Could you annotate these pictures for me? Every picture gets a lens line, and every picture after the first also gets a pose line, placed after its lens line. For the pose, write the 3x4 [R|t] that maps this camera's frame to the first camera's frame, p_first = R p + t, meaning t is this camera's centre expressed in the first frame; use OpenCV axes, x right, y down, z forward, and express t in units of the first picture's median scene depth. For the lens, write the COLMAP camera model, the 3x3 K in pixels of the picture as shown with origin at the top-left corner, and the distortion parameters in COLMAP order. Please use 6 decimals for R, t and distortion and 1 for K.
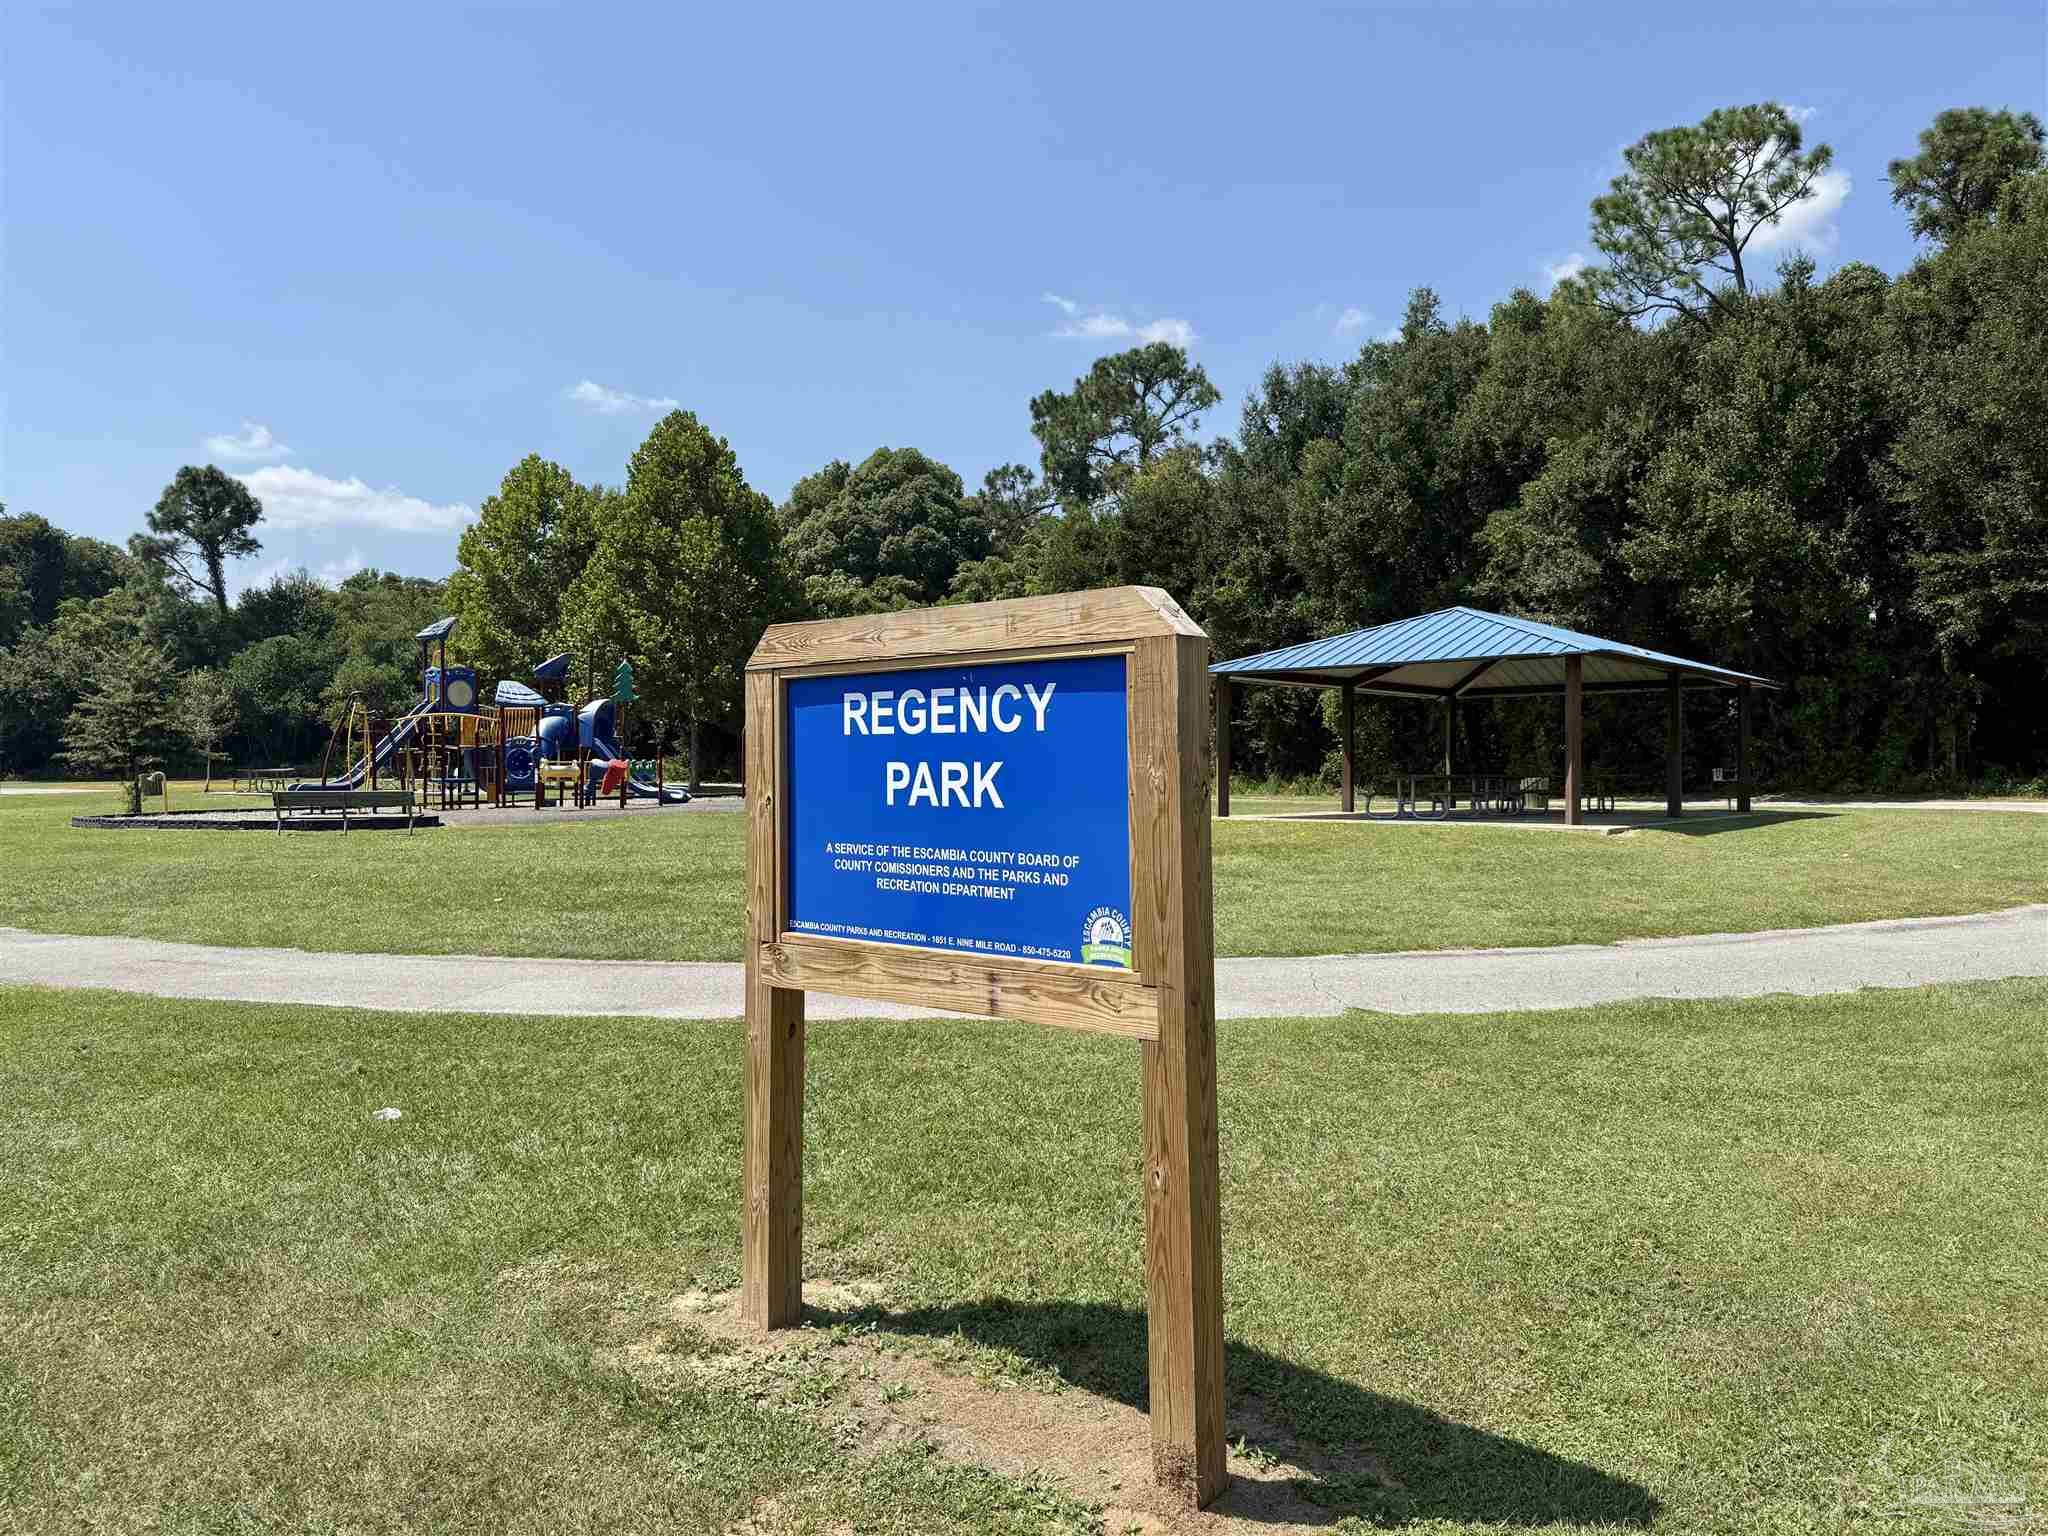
lens RADIAL K [[1426.1, 0, 1041.5], [0, 1426.1, 794.1], [0, 0, 1]] dist [0.021752, -0.033616]
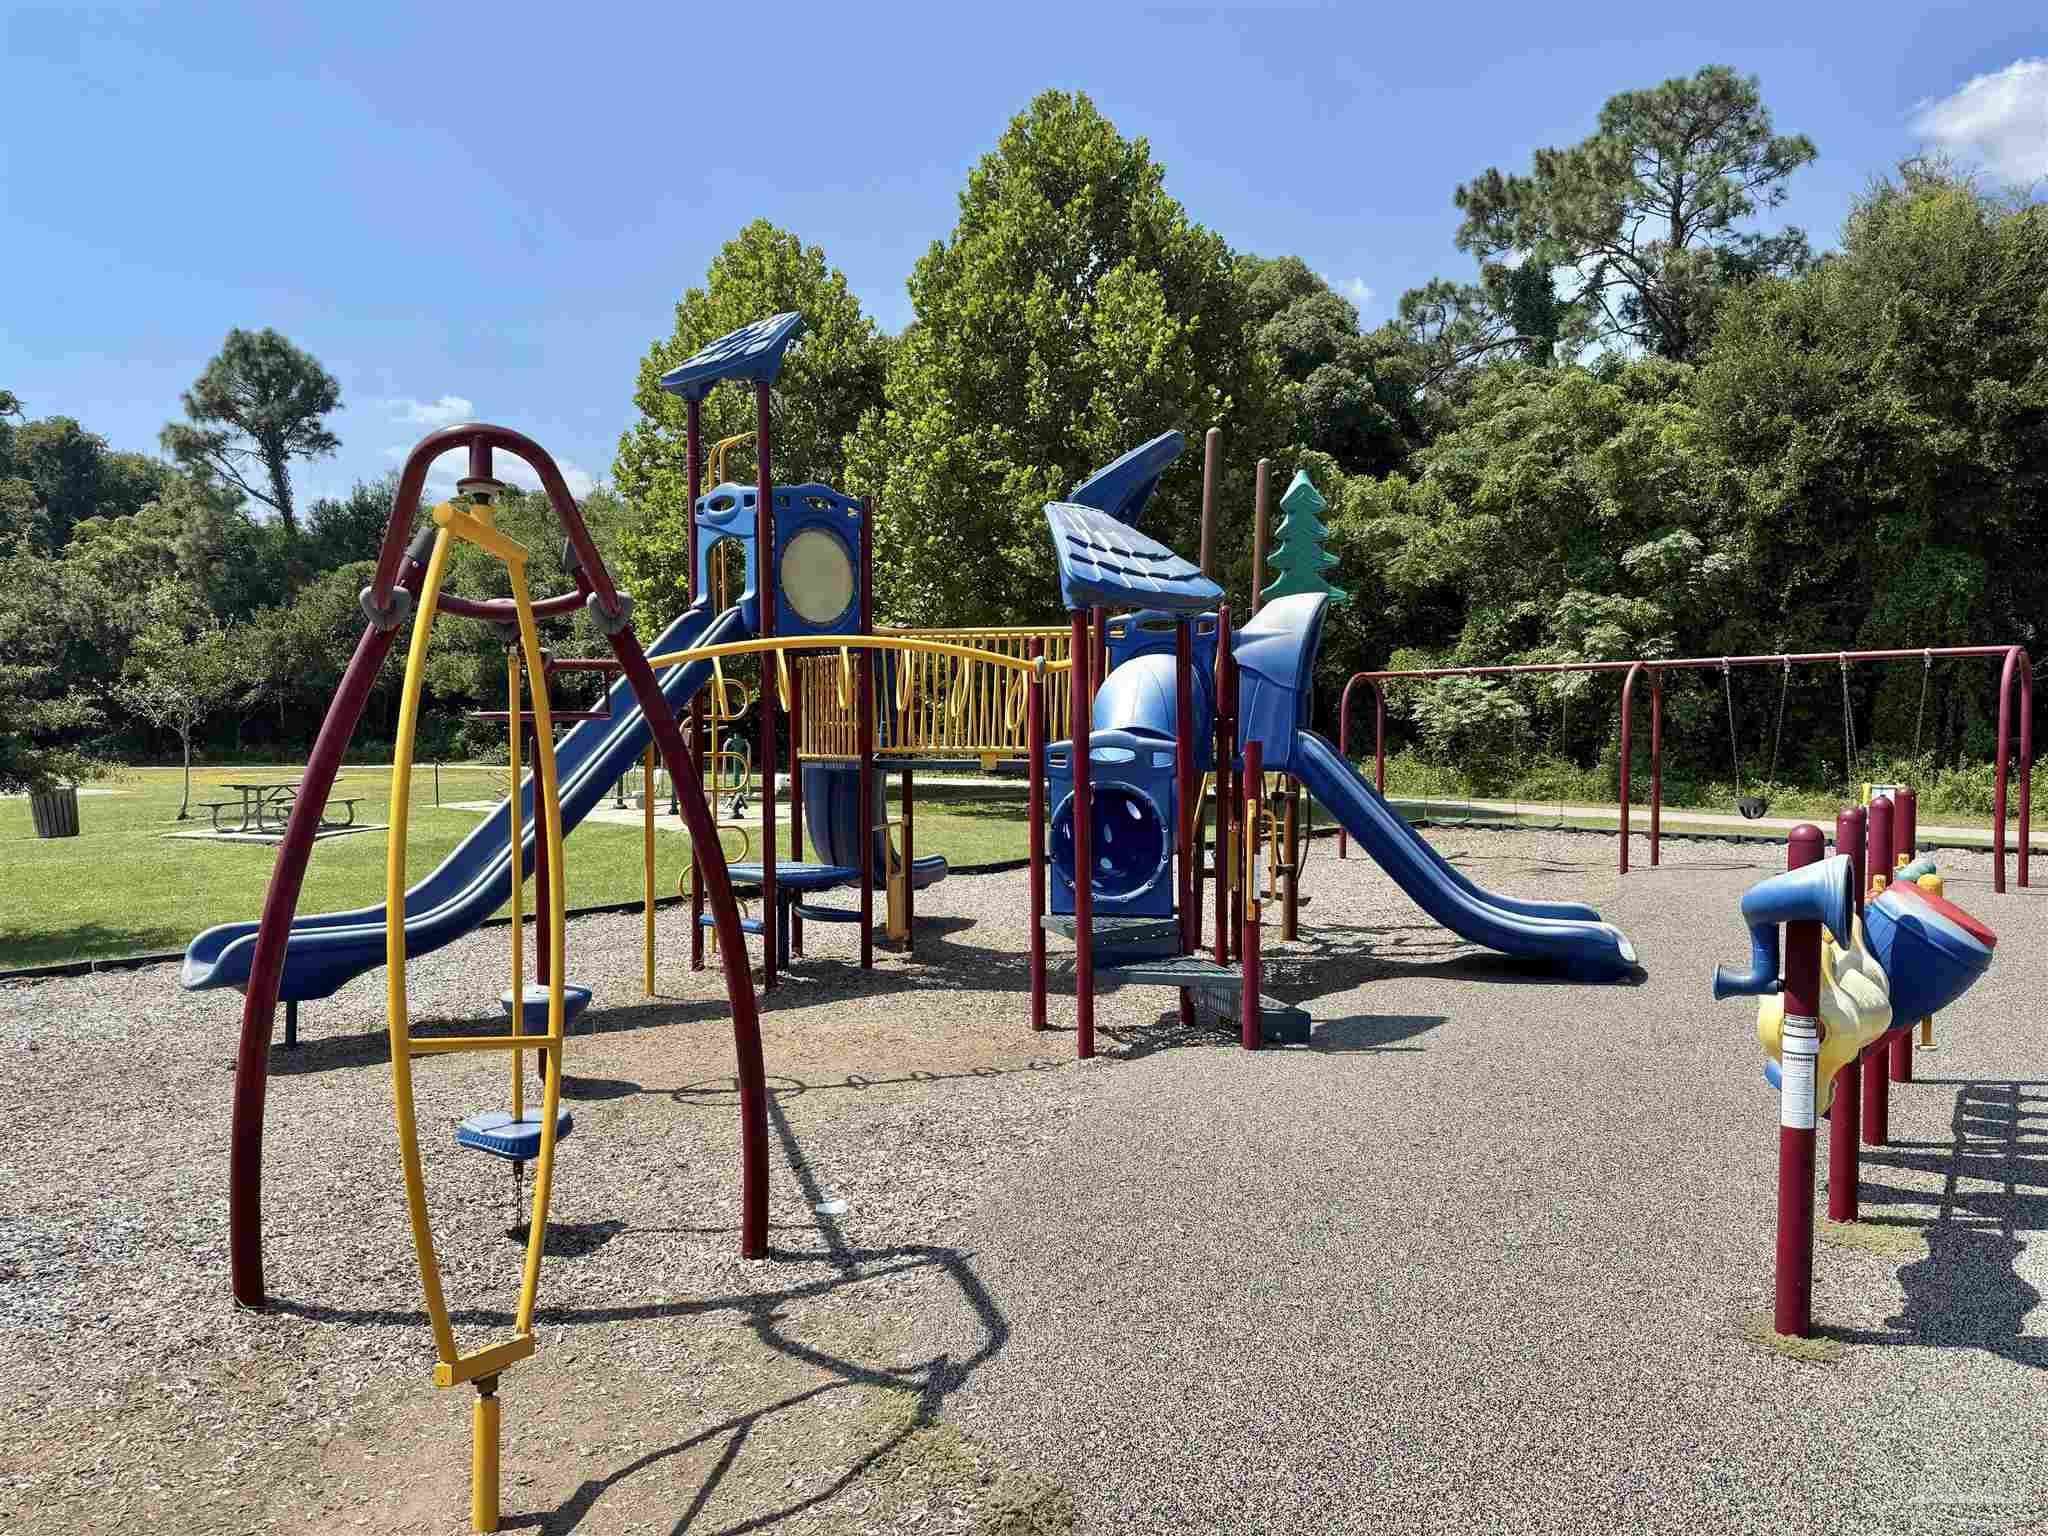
lens RADIAL K [[1426.1, 0, 1038.3], [0, 1426.1, 786.4], [0, 0, 1]] dist [0.021752, -0.033616]
pose [[0.997770, 0.000417, -0.066740, -0.146041], [0.001092, 0.999745, 0.022571, -0.014467], [0.066732, -0.022593, 0.997515, 0.303064]]
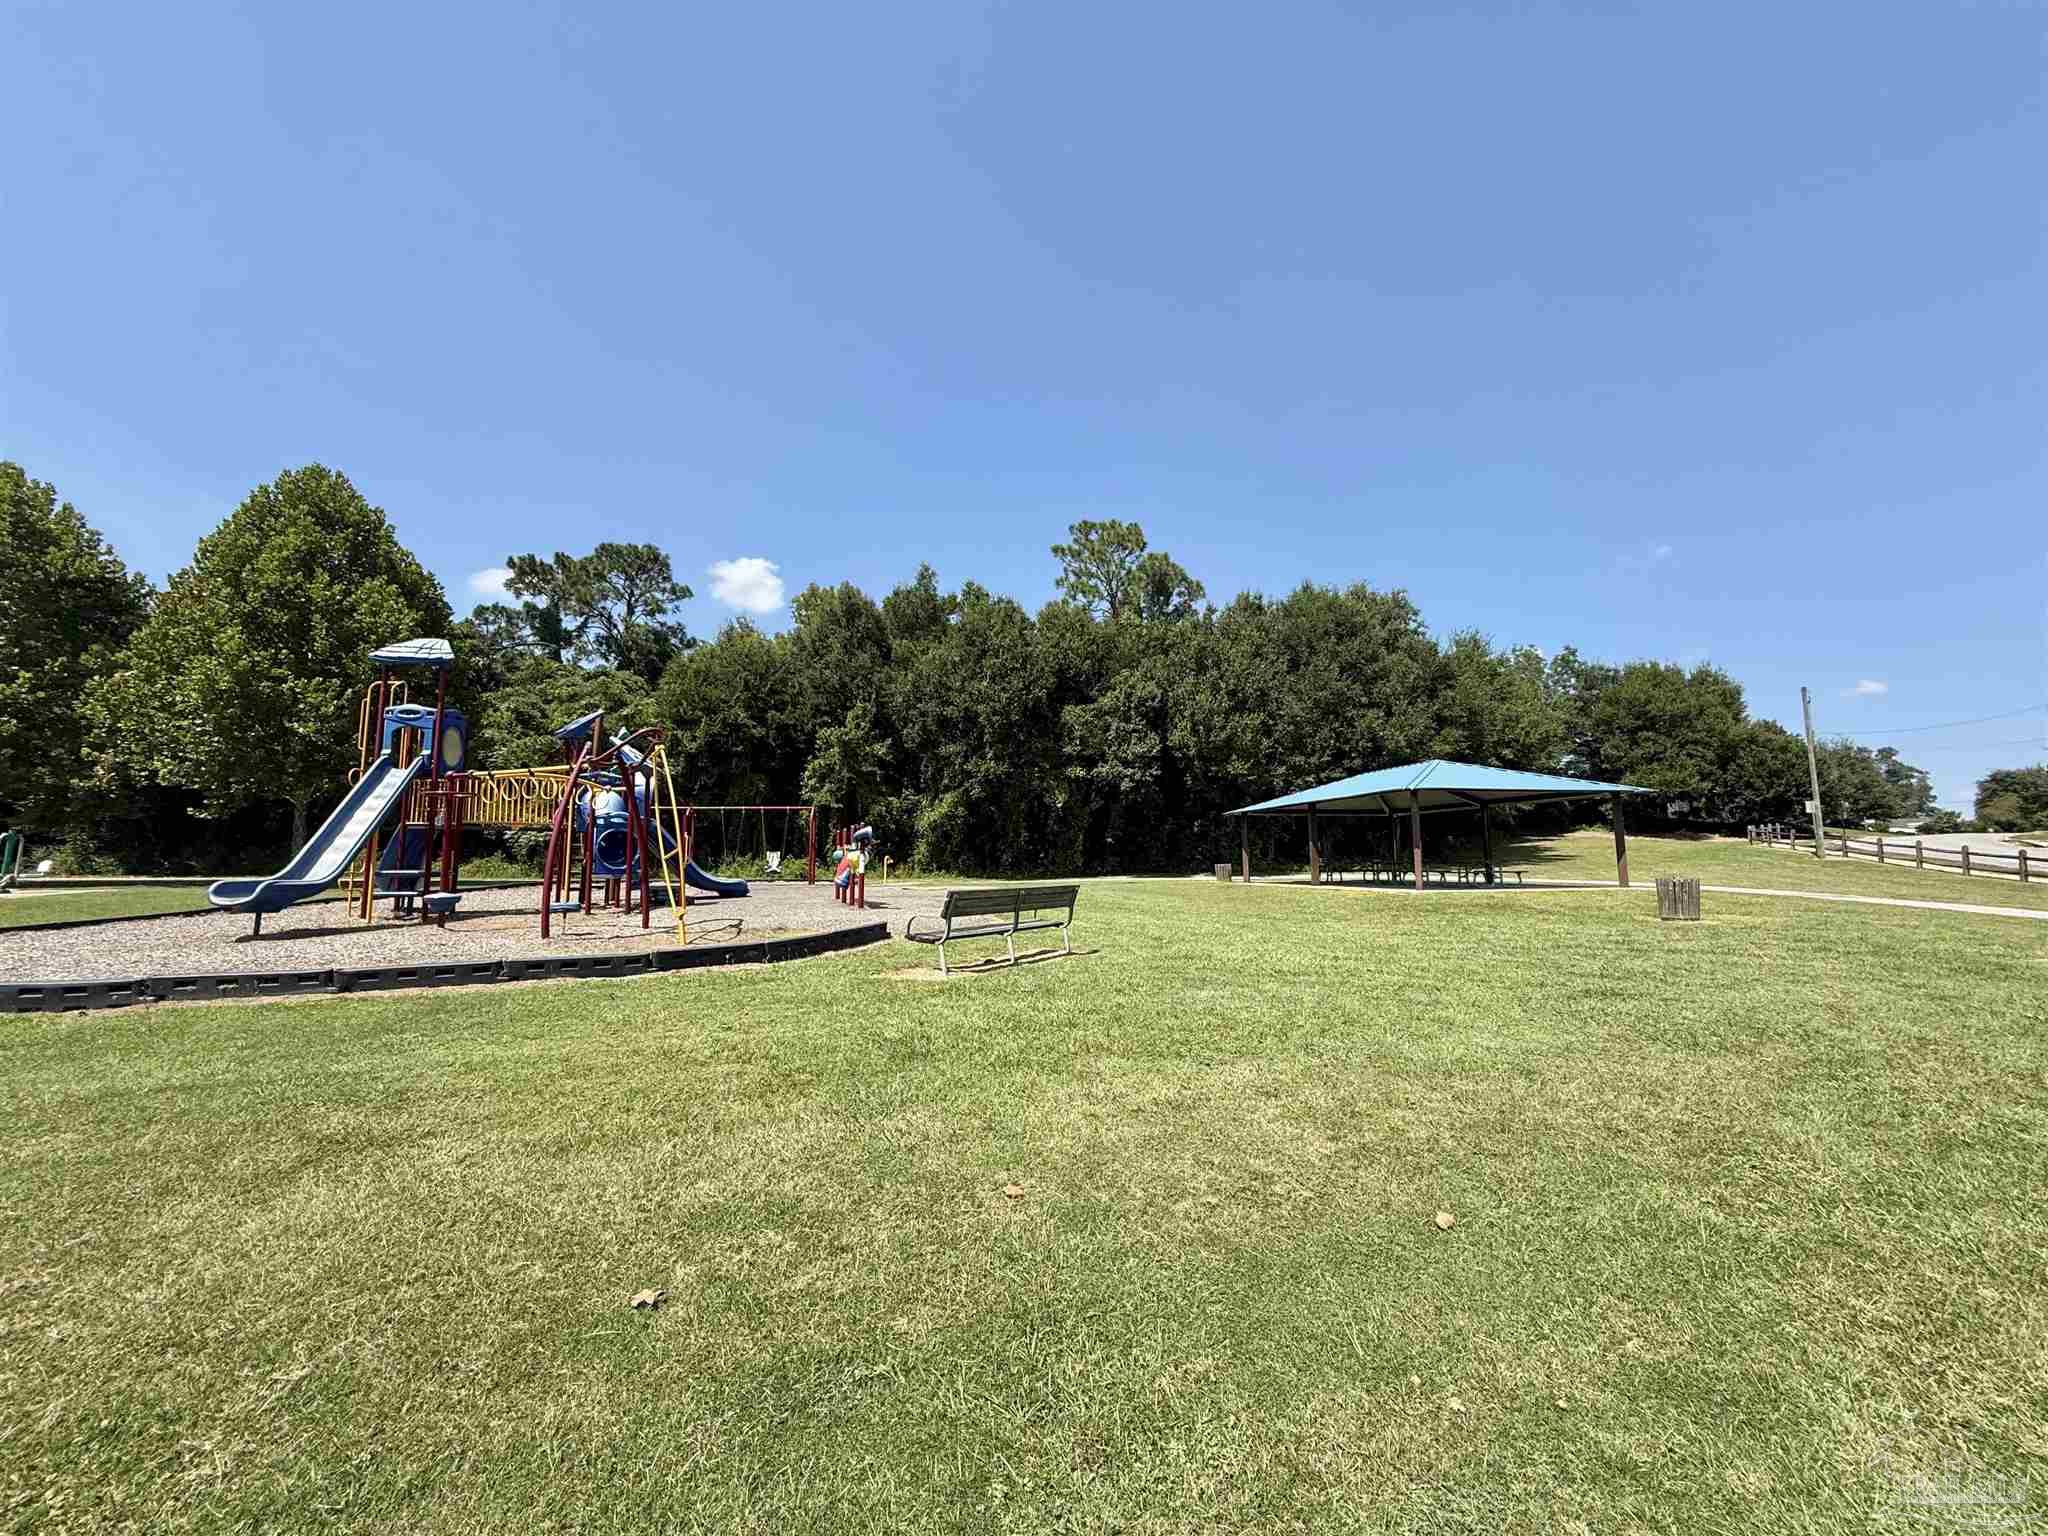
lens RADIAL K [[814.9, 0, 1008.2], [0, 814.9, 750.7], [0, 0, 1]] dist [0.000696, 0.000284]
pose [[0.651244, 0.101186, 0.752092, -0.222503], [0.015949, 0.989027, -0.146874, -0.002530], [-0.758701, 0.107646, 0.642484, 0.229141]]
